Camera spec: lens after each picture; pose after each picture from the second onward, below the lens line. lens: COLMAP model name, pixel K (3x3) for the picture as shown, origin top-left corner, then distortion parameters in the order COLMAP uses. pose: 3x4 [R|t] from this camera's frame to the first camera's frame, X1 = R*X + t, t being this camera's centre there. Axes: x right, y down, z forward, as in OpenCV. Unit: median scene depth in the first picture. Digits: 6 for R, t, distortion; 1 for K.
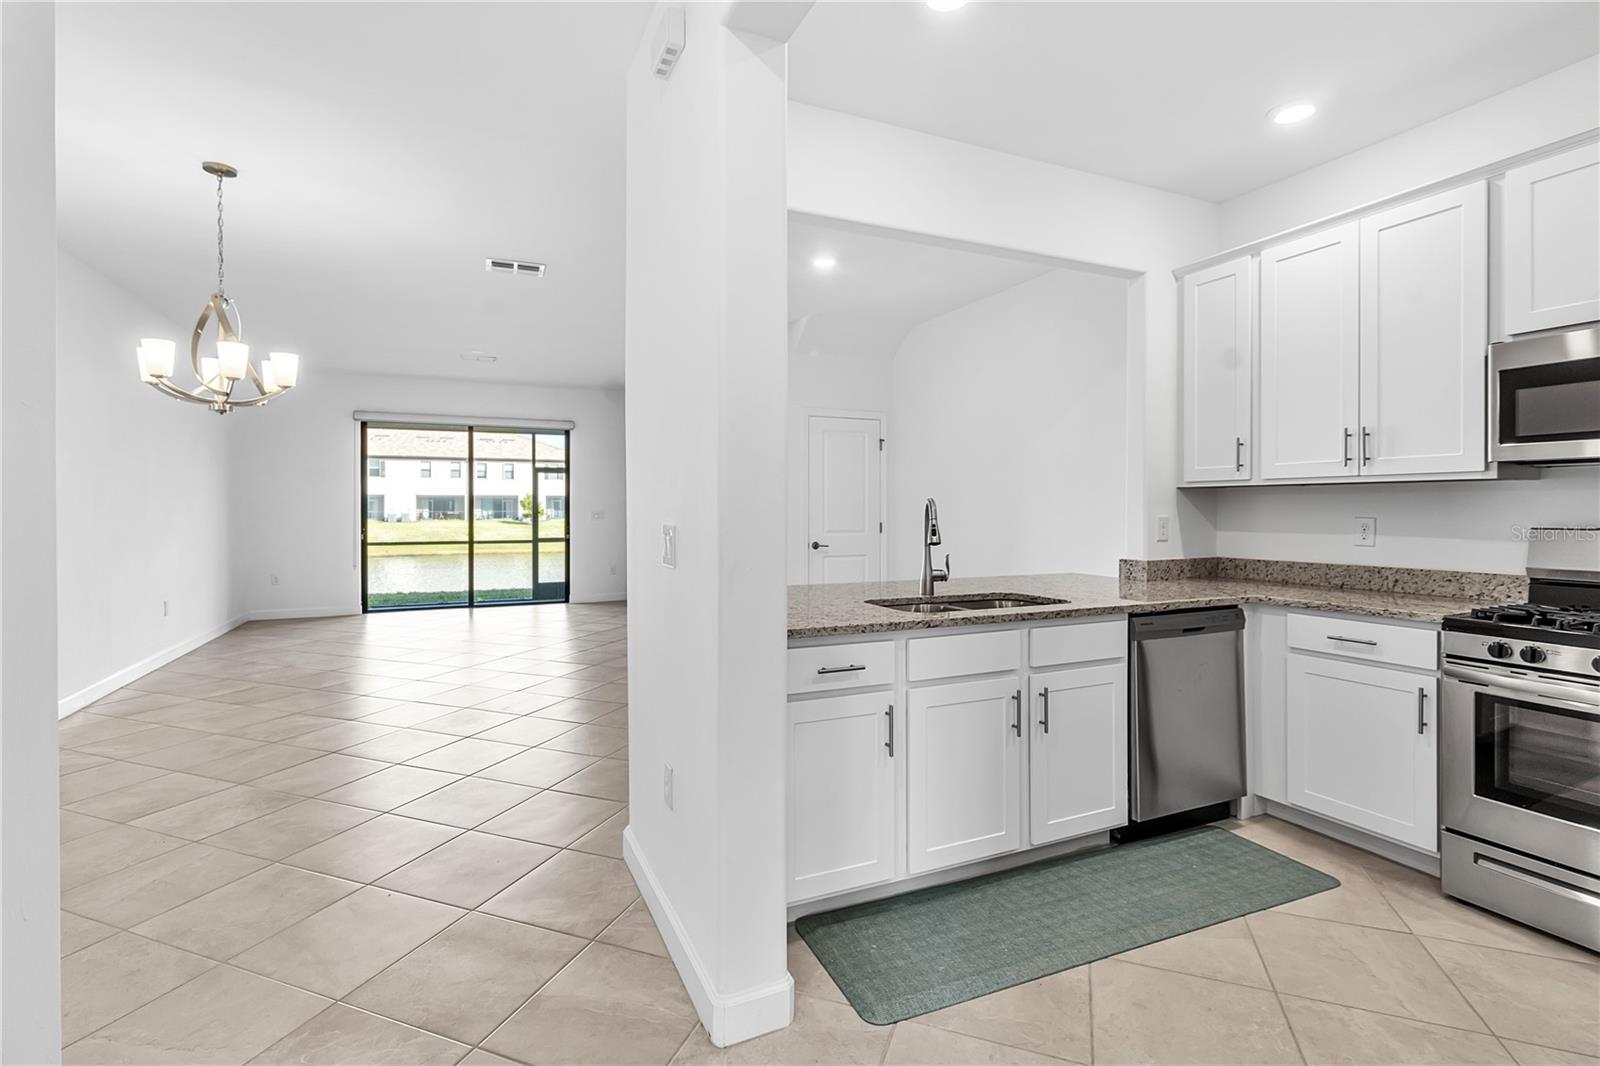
lens RADIAL K [[736.7, 0, 790.3], [0, 736.7, 511.6], [0, 0, 1]] dist [0.003672, -0.000069]
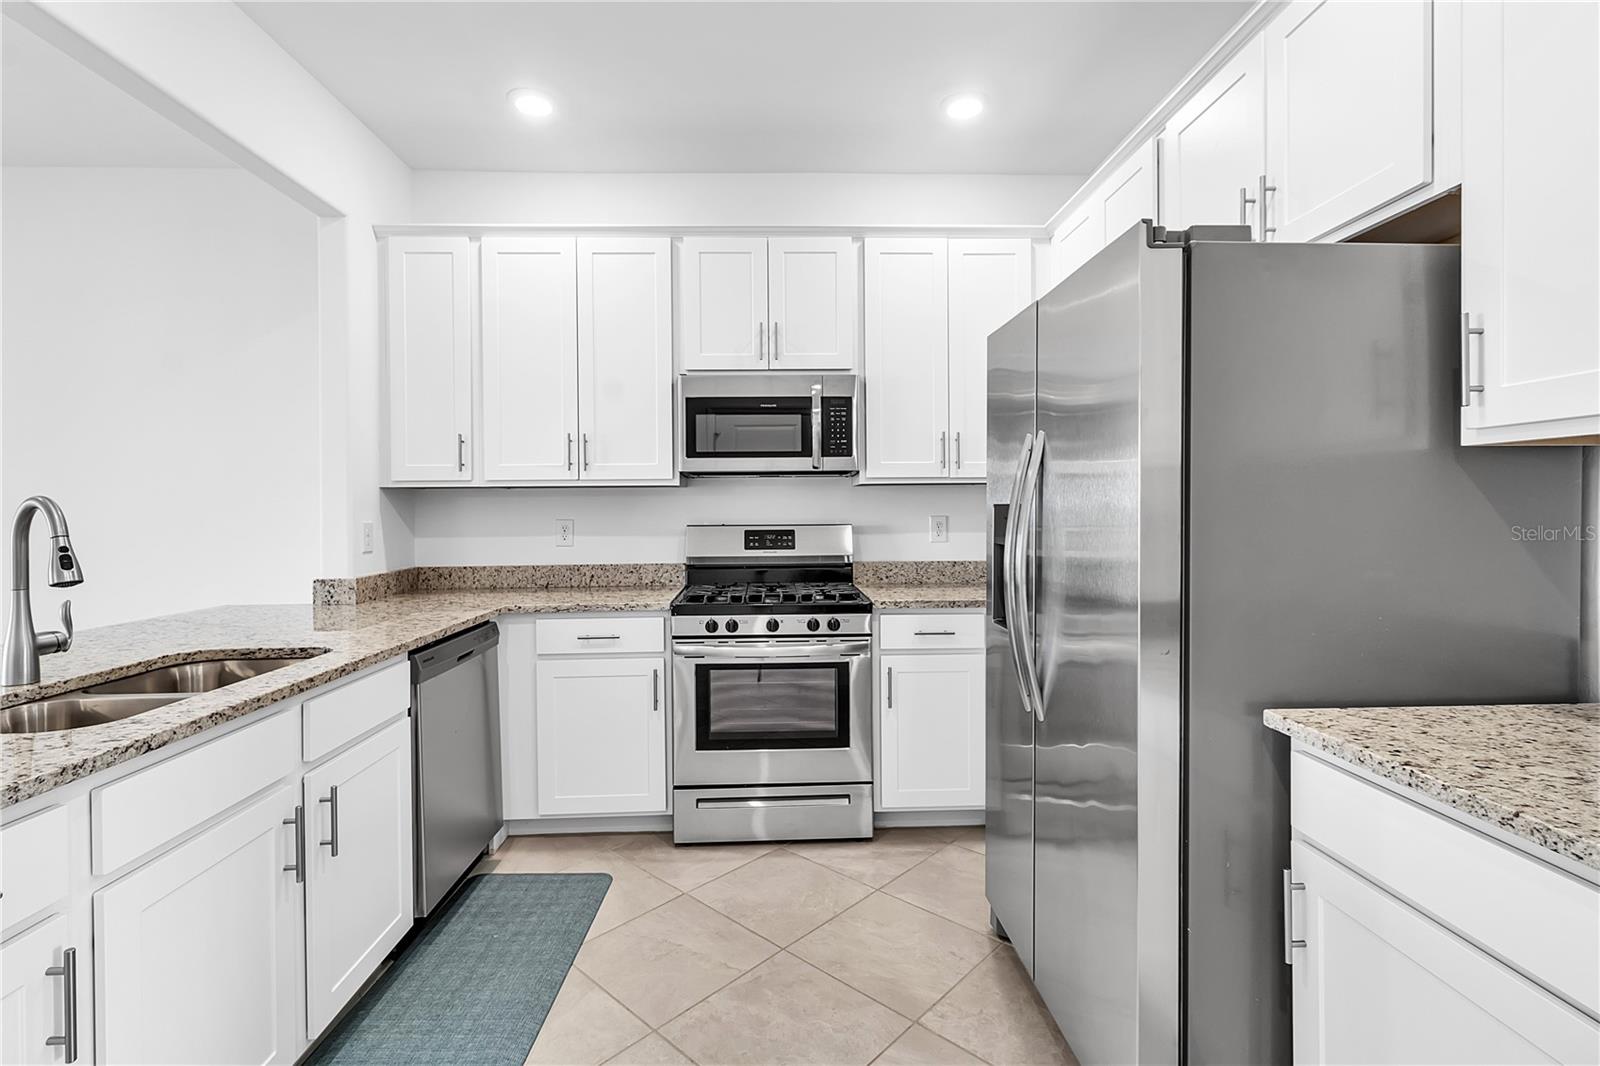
lens RADIAL K [[737.5, 0, 791.3], [0, 737.5, 511.7], [0, 0, 1]] dist [0.003977, -0.000437]
pose [[0.383364, -0.006860, 0.923572, -0.081207], [0.012653, 0.999918, 0.002175, -0.001485], [-0.923511, 0.010852, 0.383420, 0.295178]]
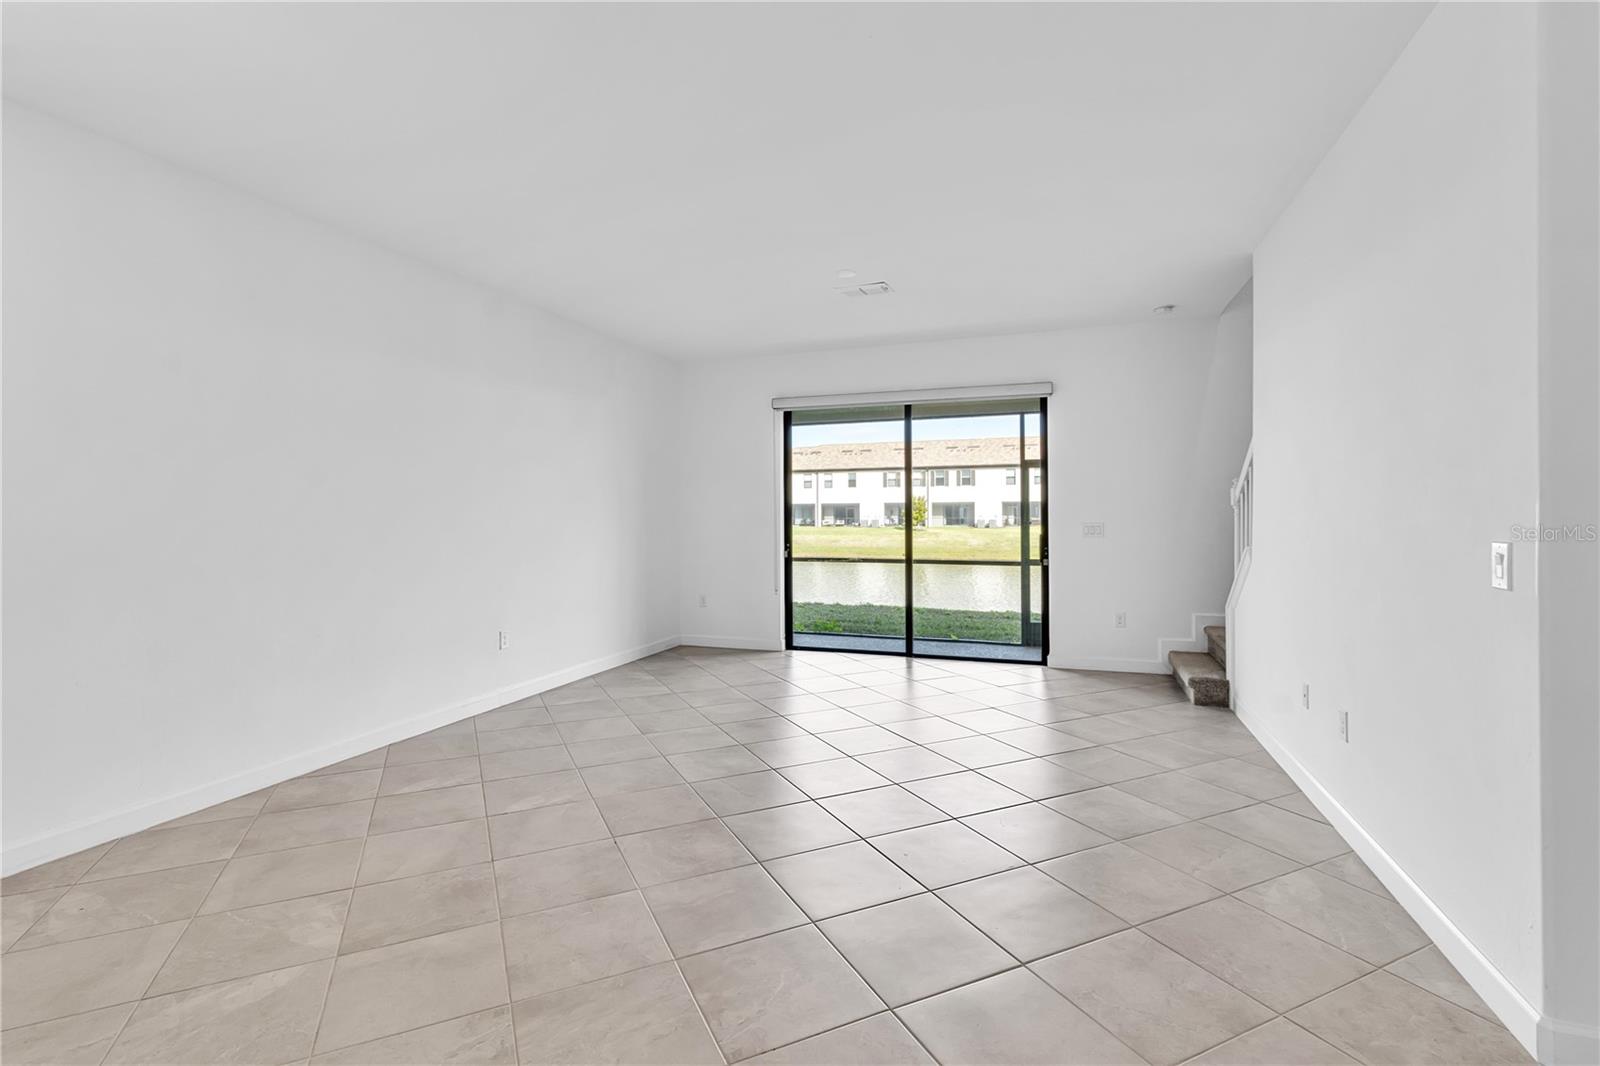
lens RADIAL K [[736.7, 0, 790.3], [0, 736.7, 511.6], [0, 0, 1]] dist [0.003672, -0.000069]
pose [[0.717367, -0.005807, -0.696672, -0.040504], [0.000344, 0.999968, -0.007981, -0.016927], [0.696696, 0.005486, 0.717346, 1.199037]]
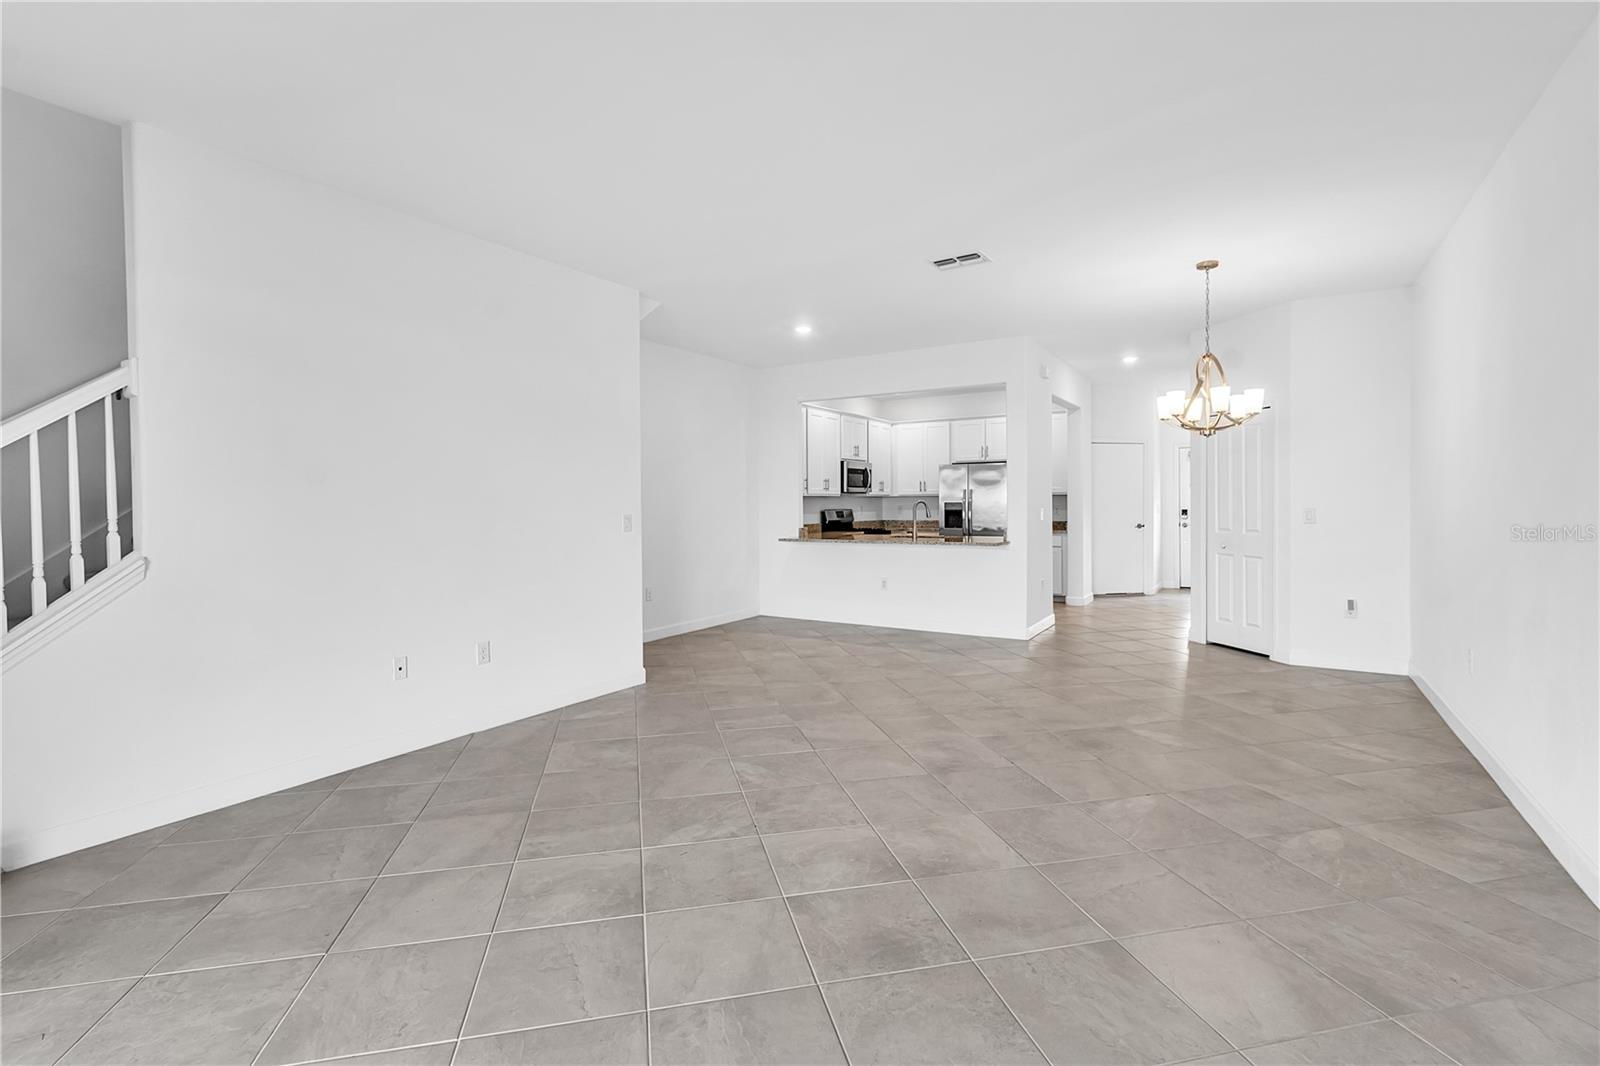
lens RADIAL K [[737.5, 0, 791.3], [0, 737.5, 511.7], [0, 0, 1]] dist [0.003977, -0.000437]
pose [[-0.548789, -0.005598, 0.835942, -1.635370], [0.013114, 0.999797, 0.015304, -0.022301], [-0.835858, 0.019361, -0.548604, 2.640864]]
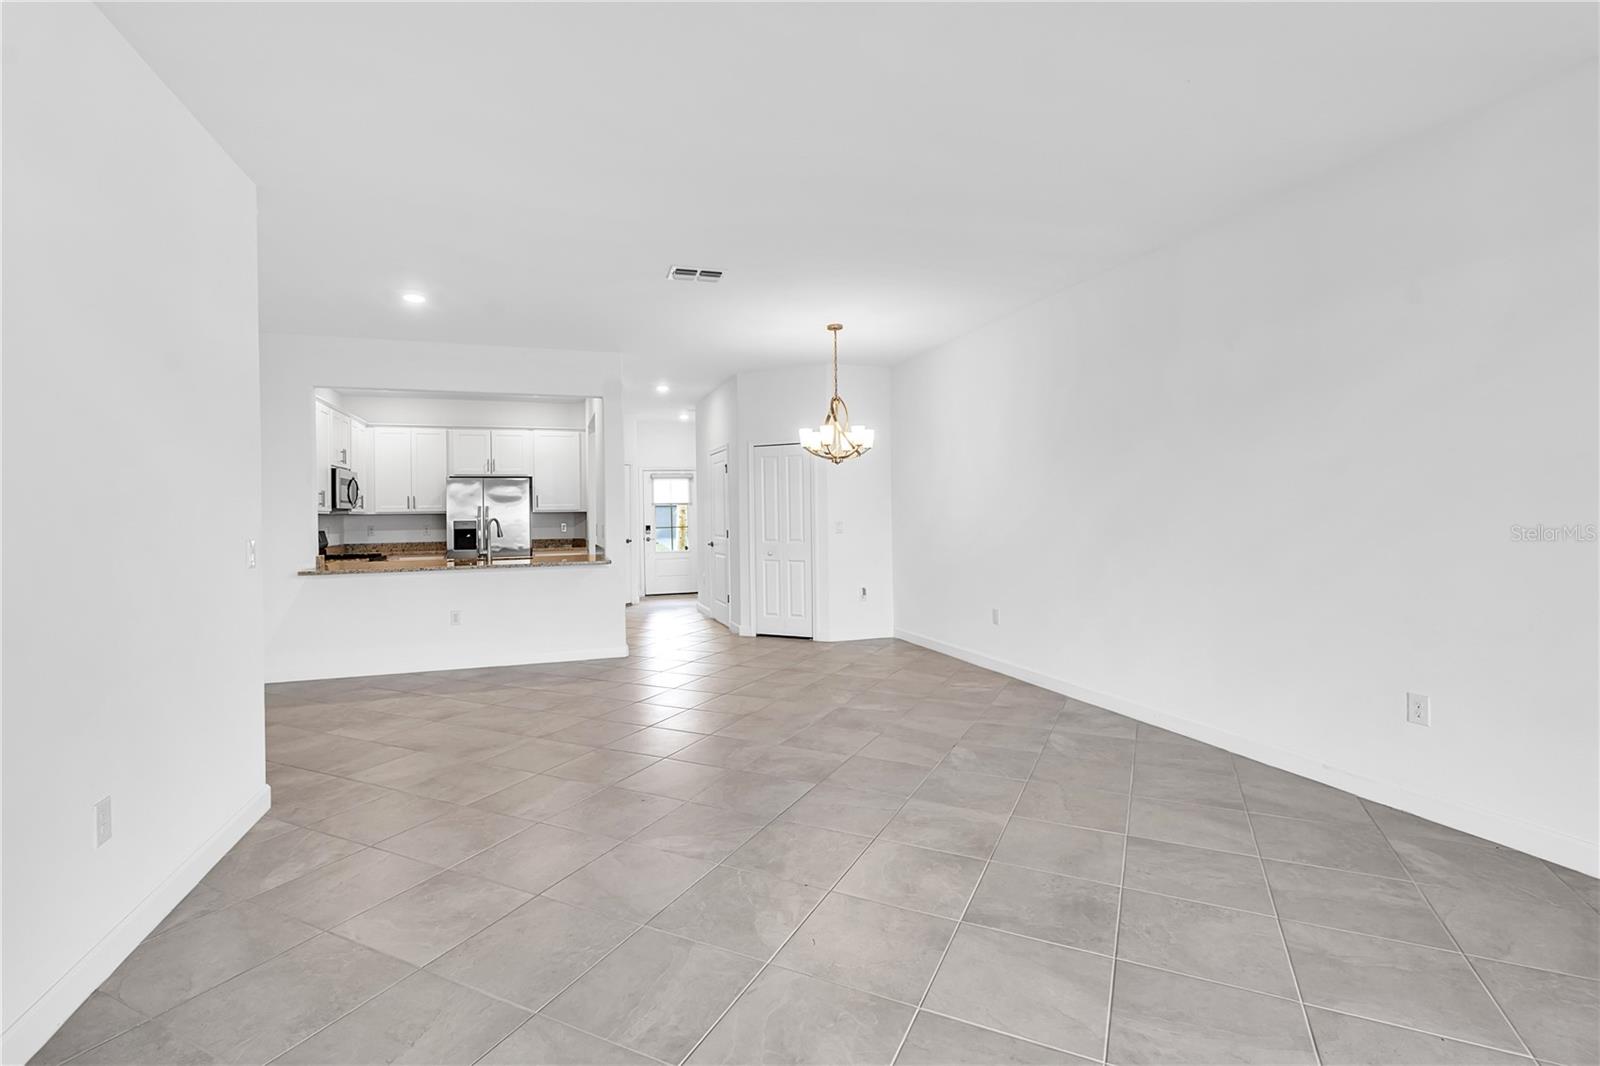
lens RADIAL K [[736.7, 0, 790.3], [0, 736.7, 511.6], [0, 0, 1]] dist [0.003672, -0.000069]
pose [[-0.995110, 0.015544, 0.097539, -0.892466], [0.015898, 0.999870, 0.002854, -0.027297], [-0.097482, 0.004391, -0.995228, 2.990219]]
